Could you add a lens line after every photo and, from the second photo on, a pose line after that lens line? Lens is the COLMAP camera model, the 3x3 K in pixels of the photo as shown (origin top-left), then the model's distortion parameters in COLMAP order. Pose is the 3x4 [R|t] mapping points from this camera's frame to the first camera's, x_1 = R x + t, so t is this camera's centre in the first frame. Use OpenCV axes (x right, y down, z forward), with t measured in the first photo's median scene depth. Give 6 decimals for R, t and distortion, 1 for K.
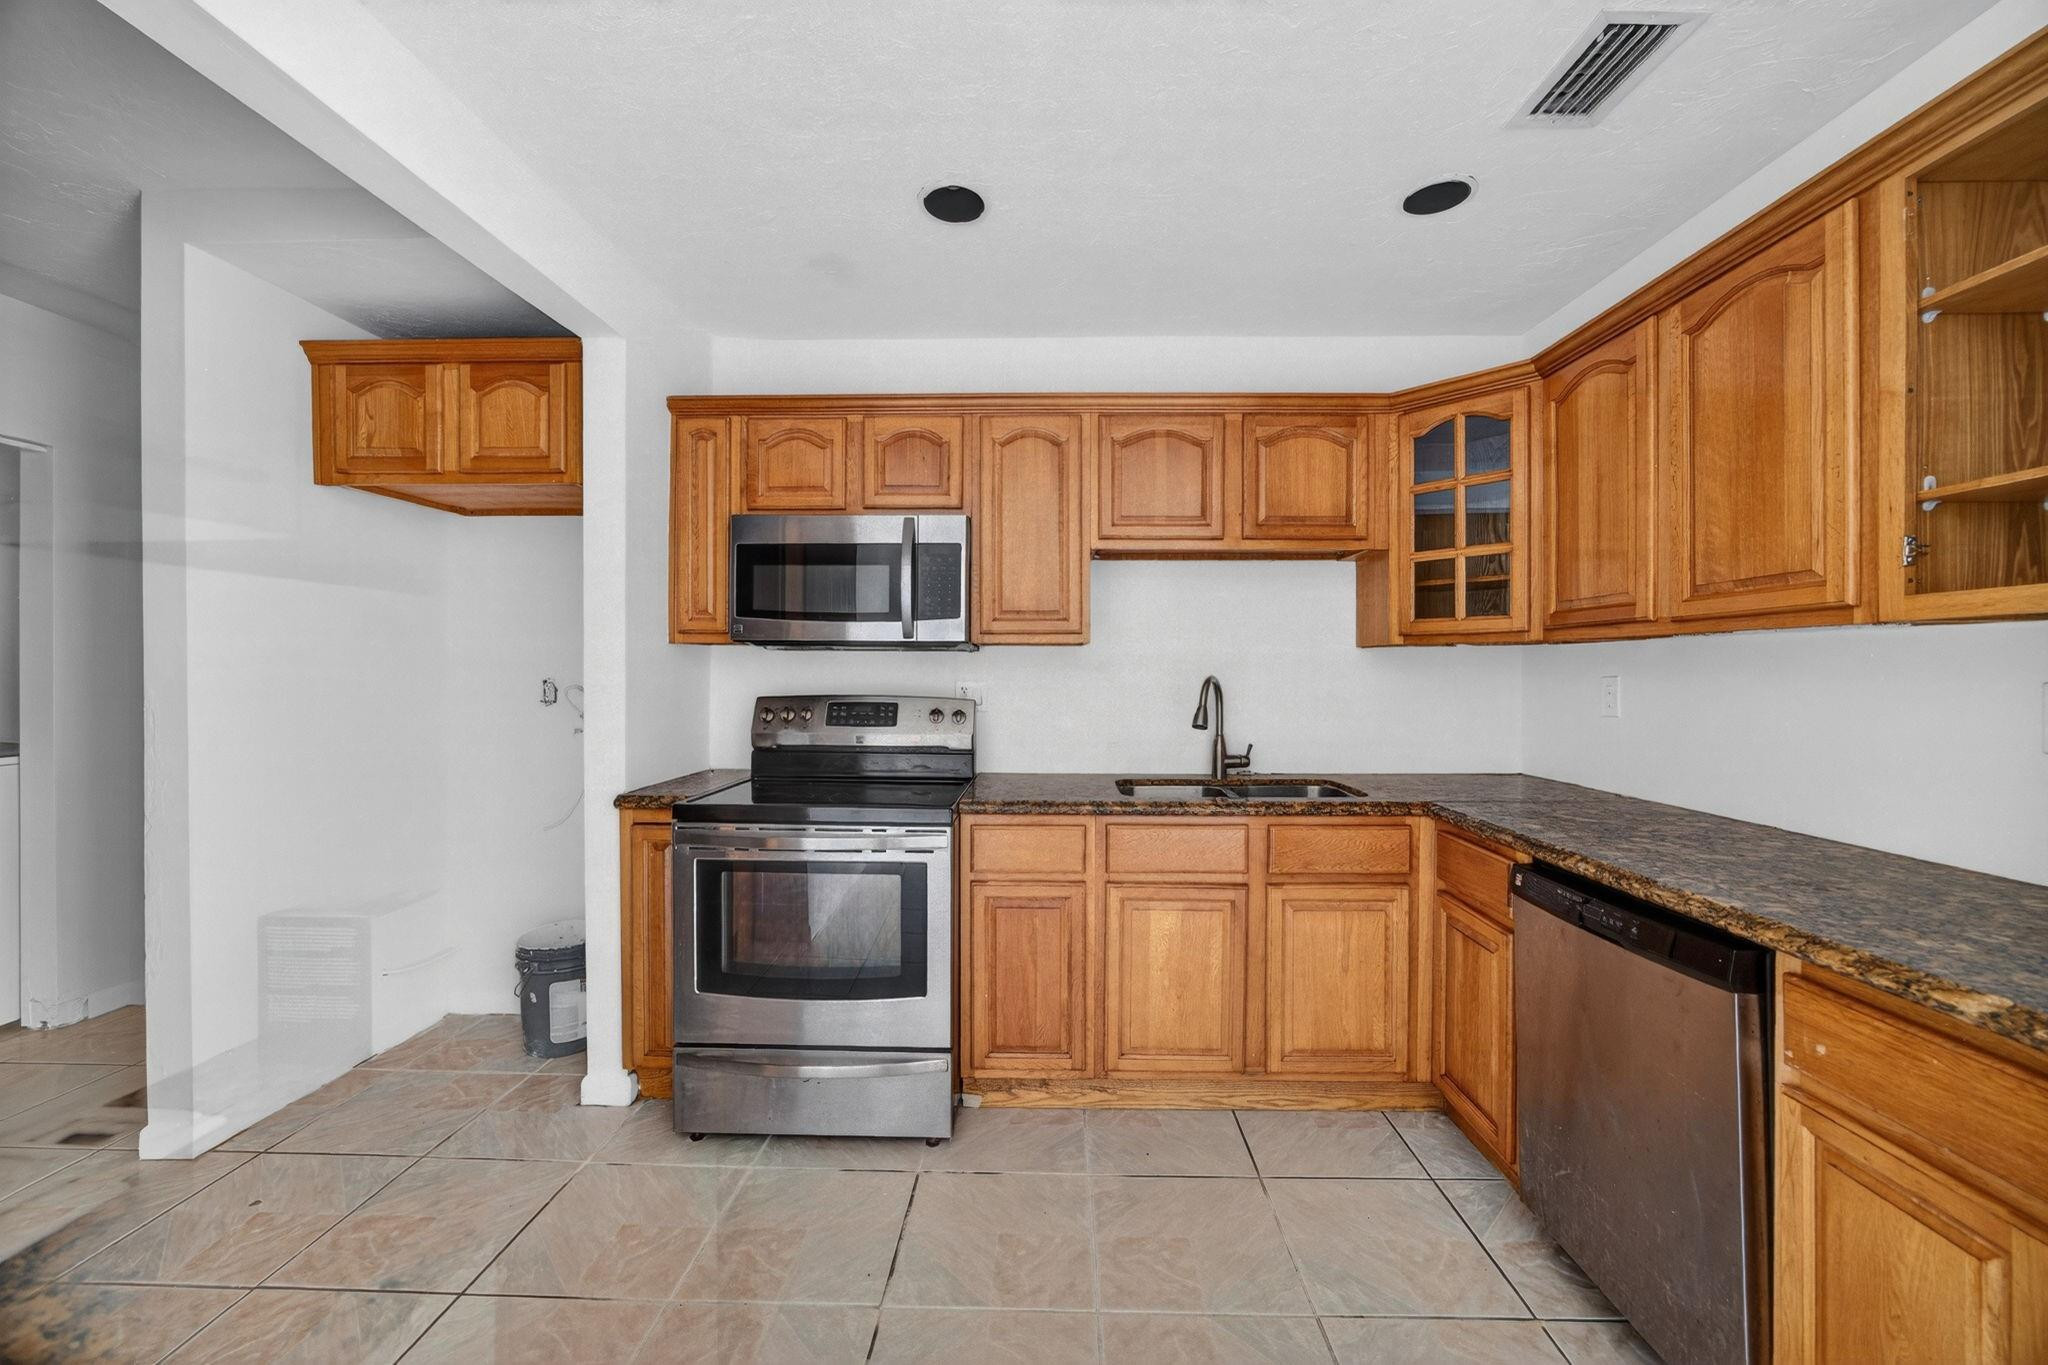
lens RADIAL K [[800.0, 0, 1030.0], [0, 800.0, 678.4], [0, 0, 1]] dist [-0.017309, 0.004442]
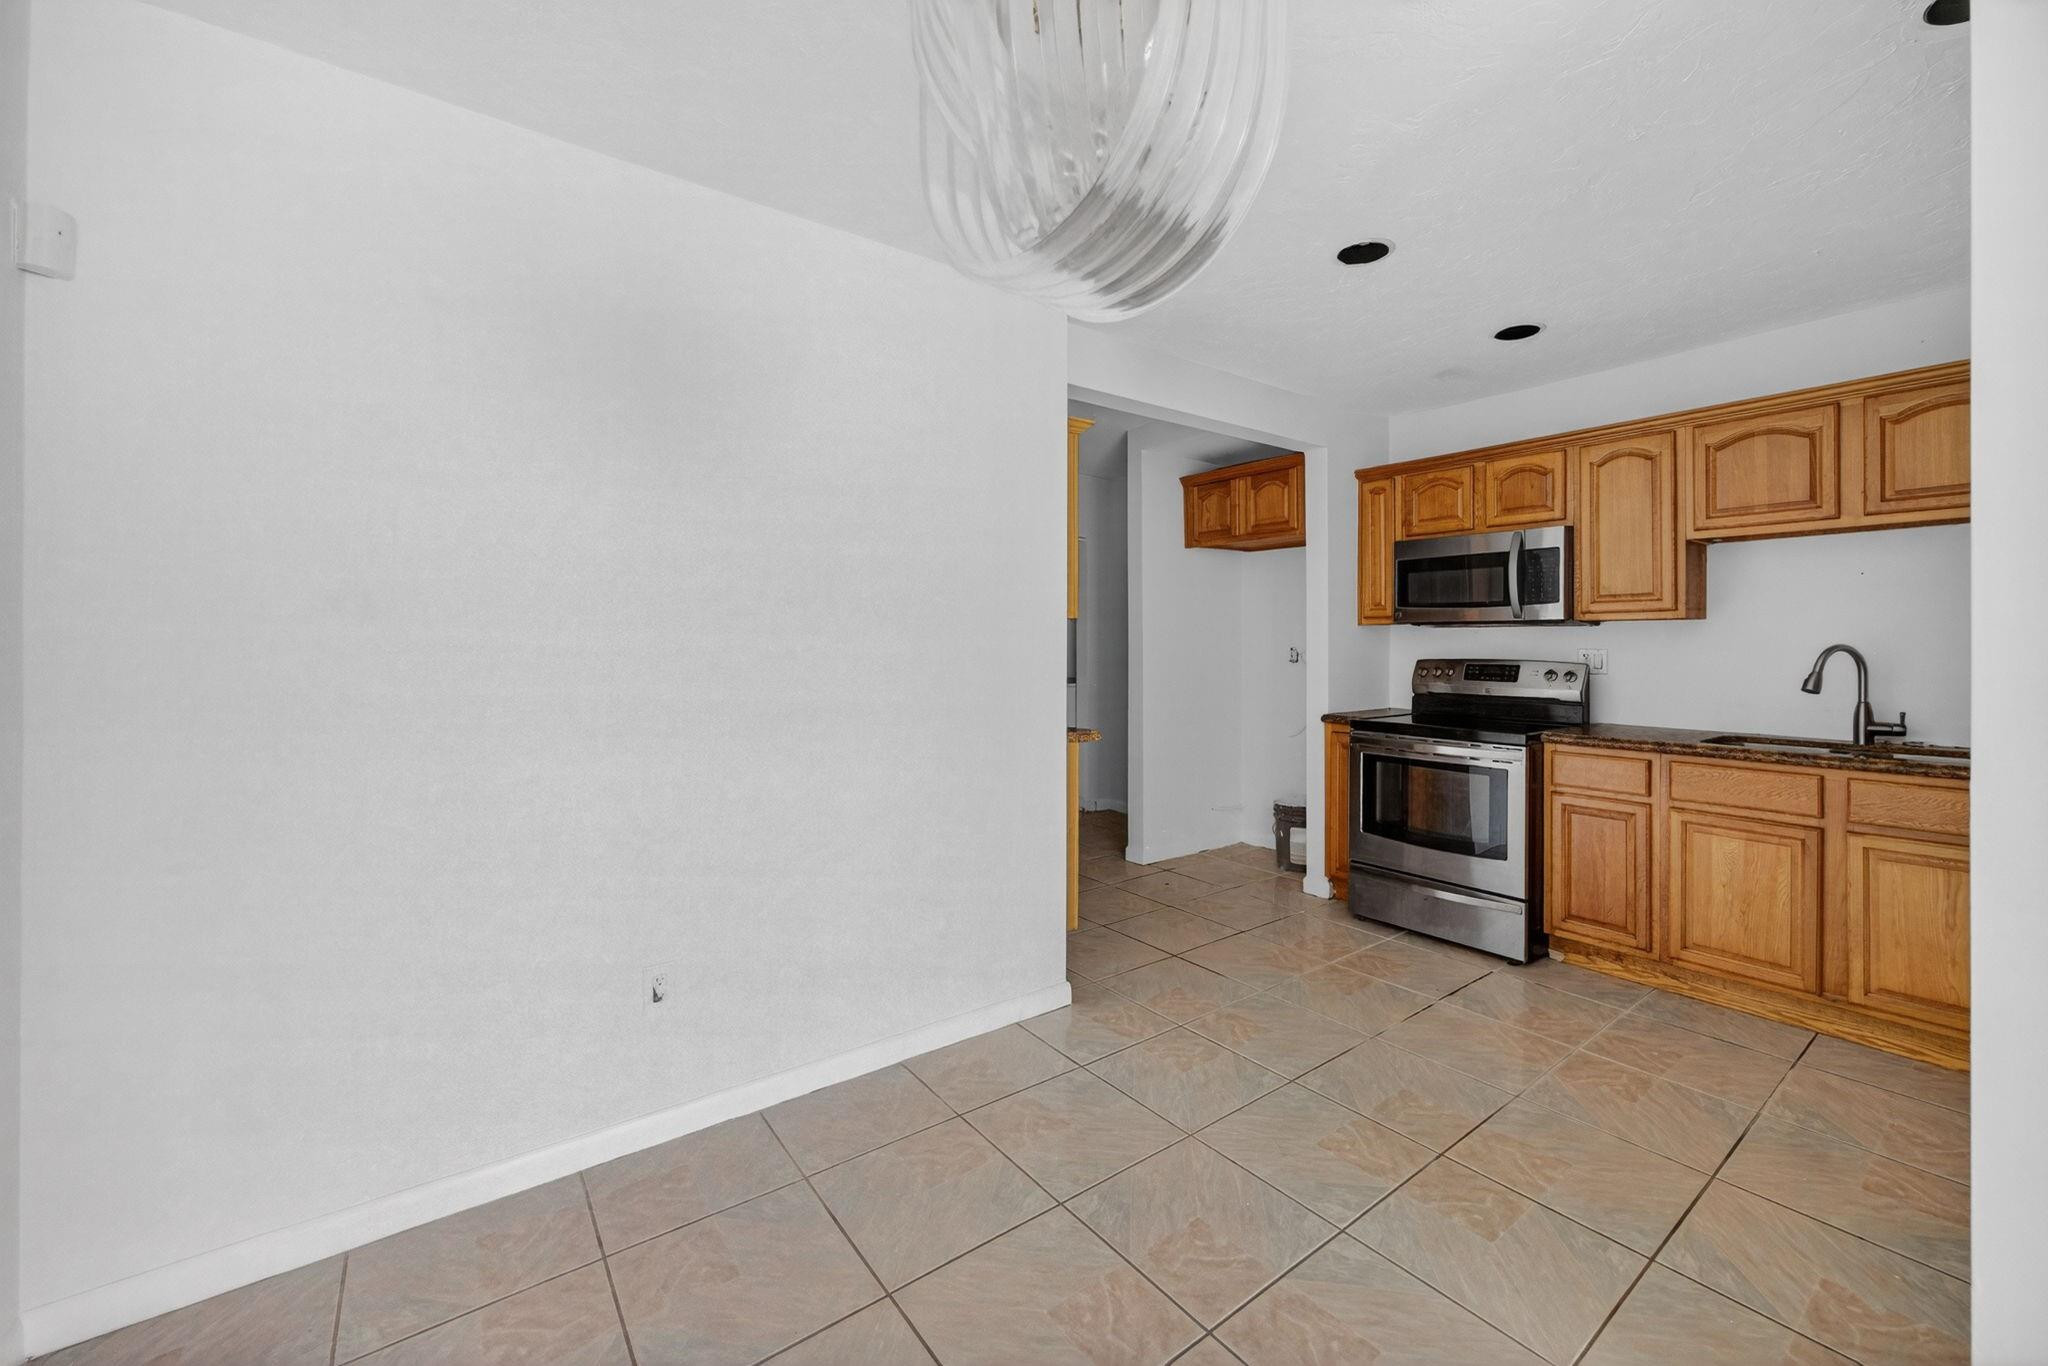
lens RADIAL K [[800.0, 0, 1035.6], [0, 800.0, 648.5], [0, 0, 1]] dist [-0.017309, 0.004442]
pose [[0.626634, 0.001924, -0.779311, 0.425652], [-0.004113, 0.999991, -0.000839, 0.007863], [0.779303, 0.003731, 0.626637, -0.550890]]
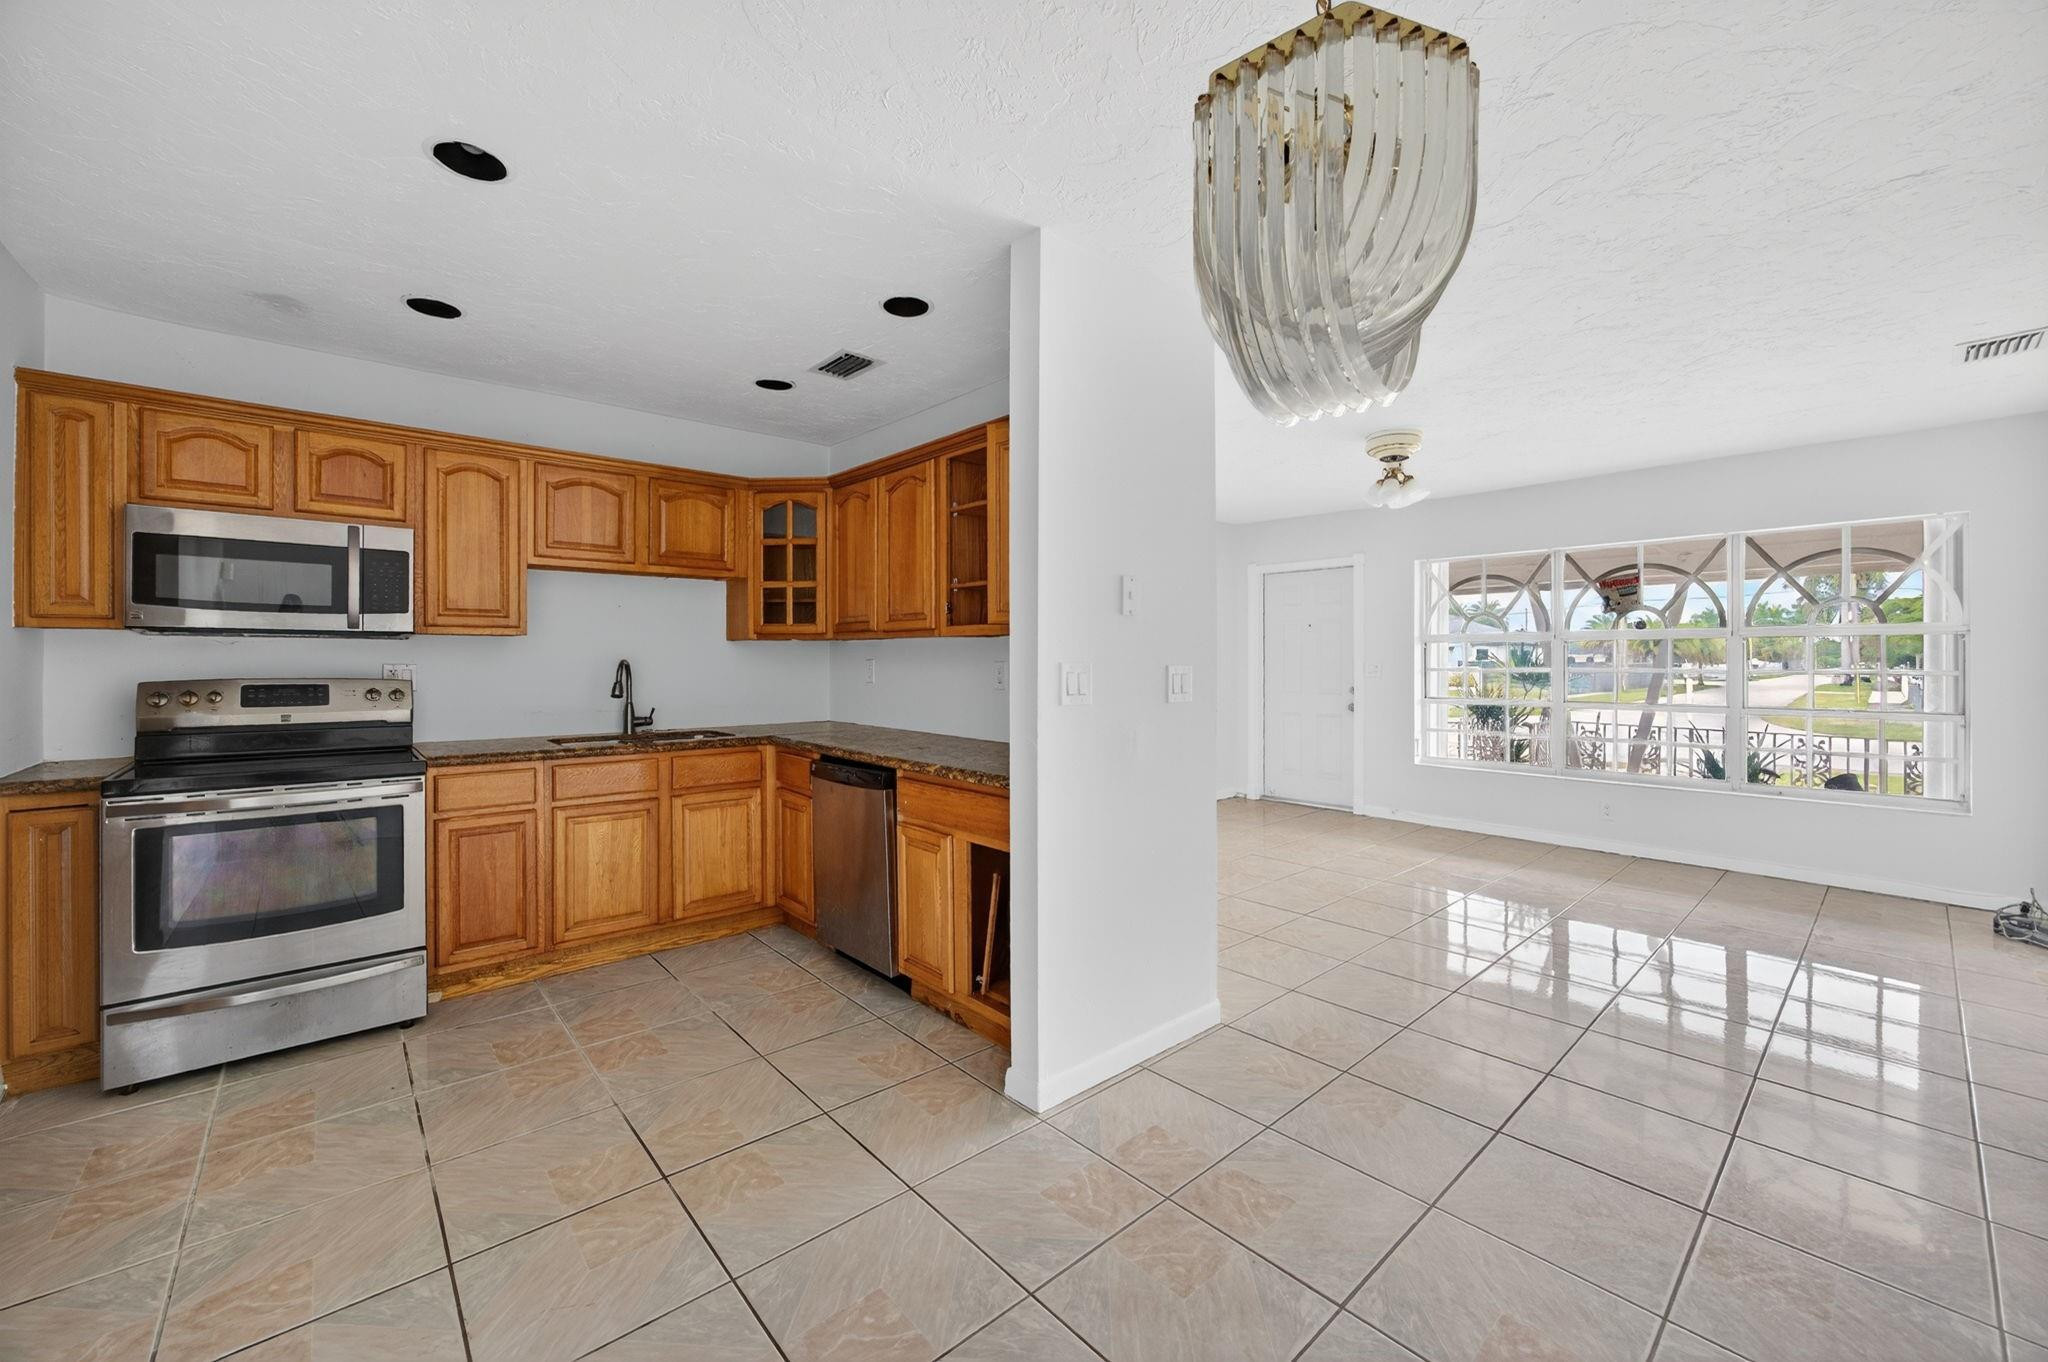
lens RADIAL K [[800.0, 0, 1020.8], [0, 800.0, 669.5], [0, 0, 1]] dist [-0.017309, 0.004442]
pose [[0.736367, -0.010390, 0.676503, -0.229541], [0.005098, 0.999939, 0.009809, 0.003911], [-0.676564, -0.003775, 0.736375, -0.548315]]
